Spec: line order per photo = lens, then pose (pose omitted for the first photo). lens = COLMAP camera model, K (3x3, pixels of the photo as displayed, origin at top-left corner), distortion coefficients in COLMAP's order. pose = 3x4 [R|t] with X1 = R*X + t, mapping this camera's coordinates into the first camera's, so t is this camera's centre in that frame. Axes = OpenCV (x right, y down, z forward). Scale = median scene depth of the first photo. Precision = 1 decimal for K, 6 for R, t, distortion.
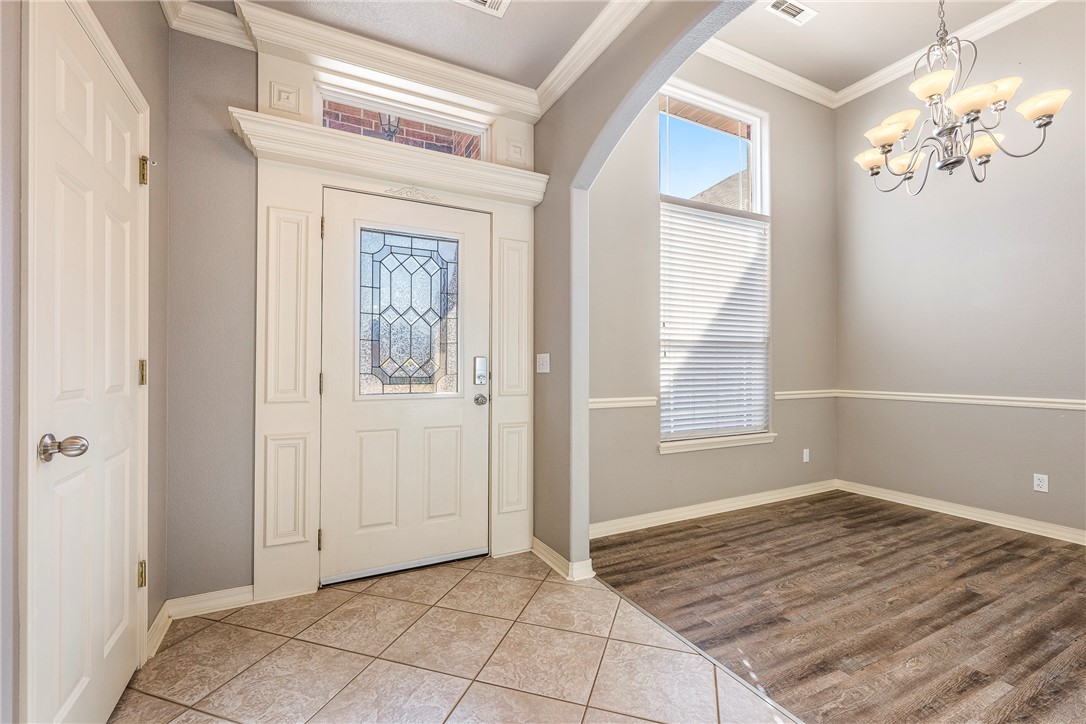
lens RADIAL K [[449.7, 0, 542.1], [0, 449.7, 362.6], [0, 0, 1]] dist [-0.002112, 0.000689]
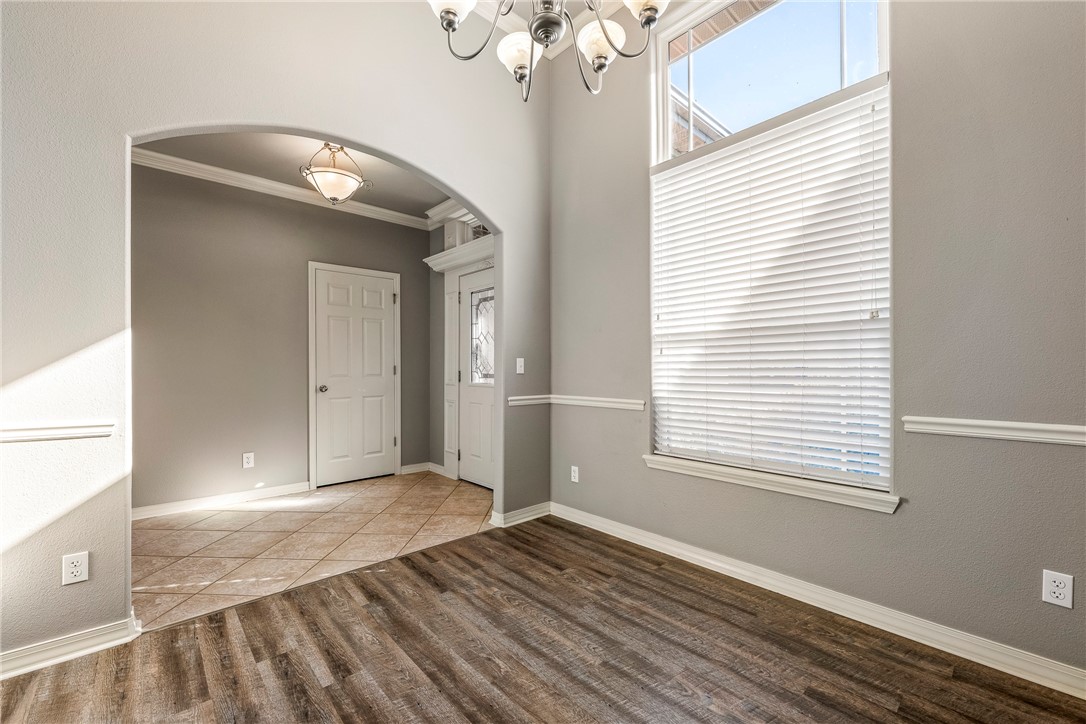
lens RADIAL K [[449.7, 0, 571.8], [0, 449.7, 365.0], [0, 0, 1]] dist [-0.002112, 0.000689]
pose [[0.300255, -0.009218, -0.953814, 1.310836], [0.010177, 0.999927, -0.006460, 0.012827], [0.953805, -0.007768, 0.300327, 0.744030]]
